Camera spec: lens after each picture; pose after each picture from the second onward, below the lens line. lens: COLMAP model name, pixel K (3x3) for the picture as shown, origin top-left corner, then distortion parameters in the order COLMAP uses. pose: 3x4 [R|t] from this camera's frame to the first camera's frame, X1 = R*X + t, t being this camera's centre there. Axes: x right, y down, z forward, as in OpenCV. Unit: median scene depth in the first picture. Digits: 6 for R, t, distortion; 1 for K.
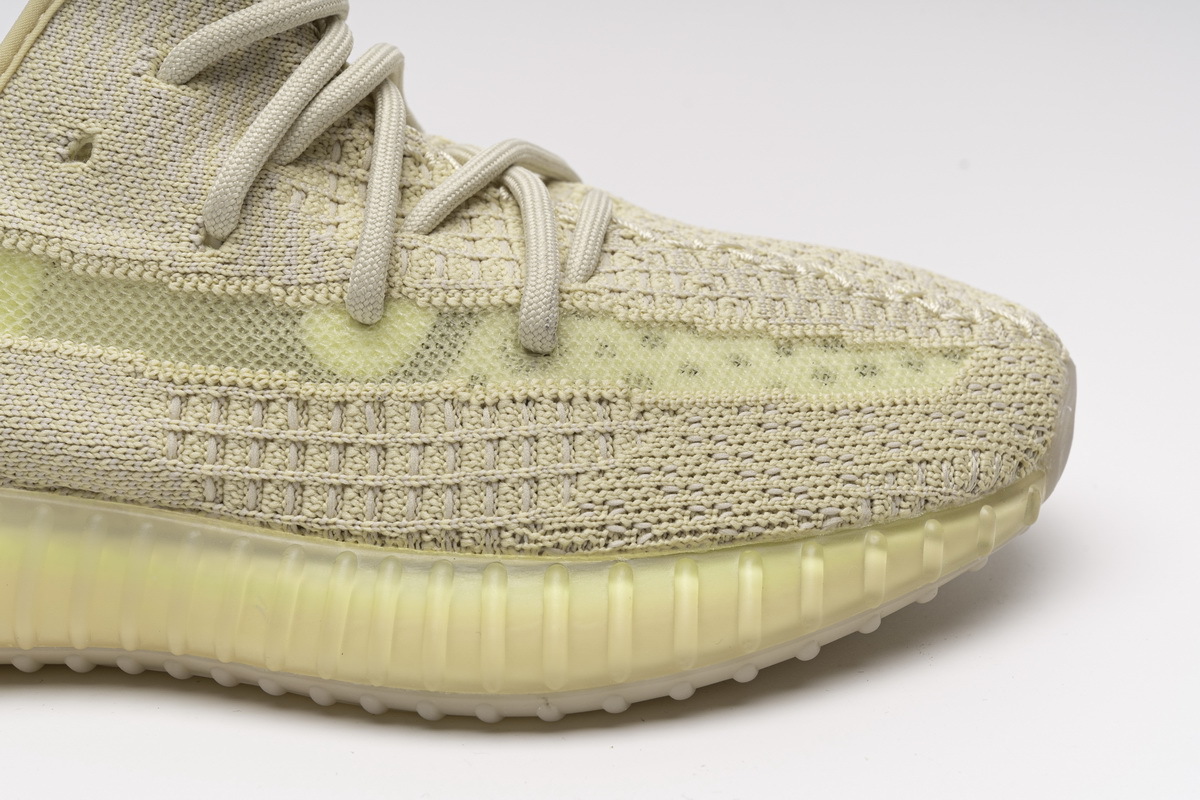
lens RADIAL K [[2037.0, 0, 600.0], [0, 2037.0, 399.7], [0, 0, 1]] dist [0.026301, 0.000000]
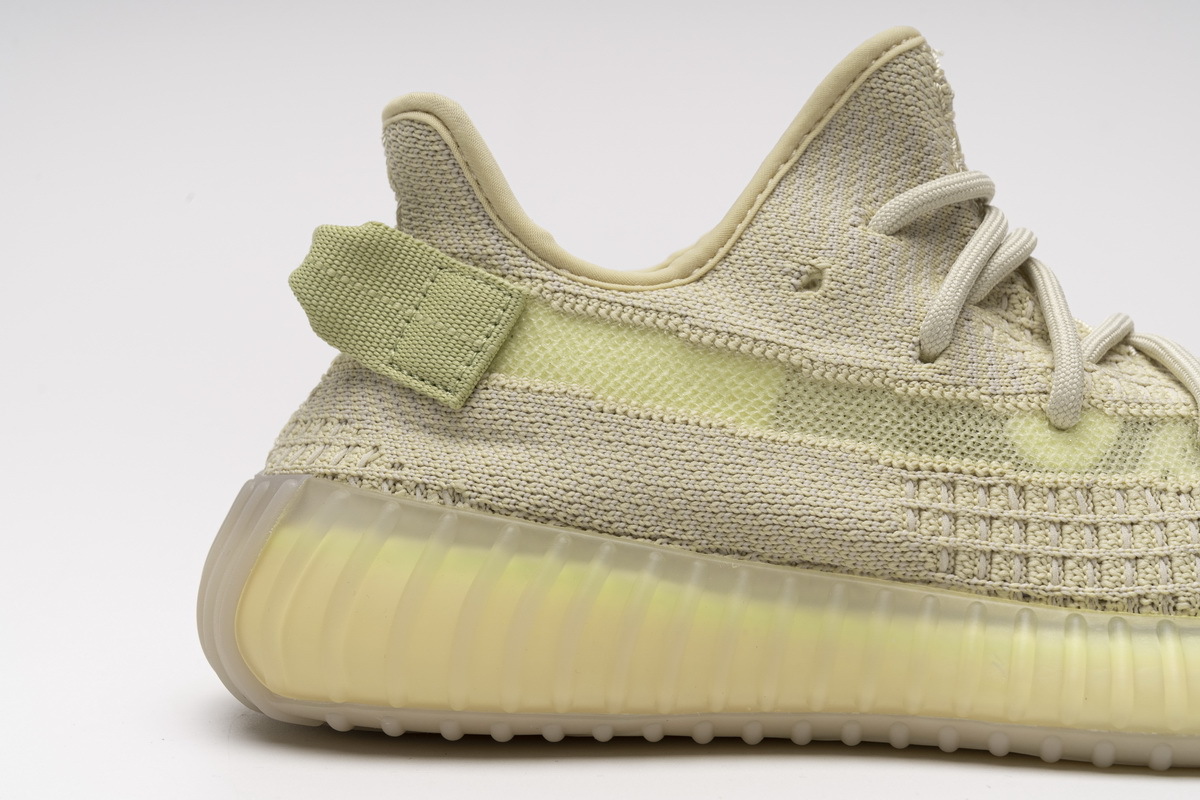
lens RADIAL K [[1850.0, 0, 599.6], [0, 1850.0, 400.7], [0, 0, 1]] dist [-0.017638, 0.000000]
pose [[0.999664, 0.020621, 0.015680, -0.394611], [-0.015065, 0.955155, -0.295723, 0.261341], [-0.021075, 0.295388, 0.955145, 0.007574]]
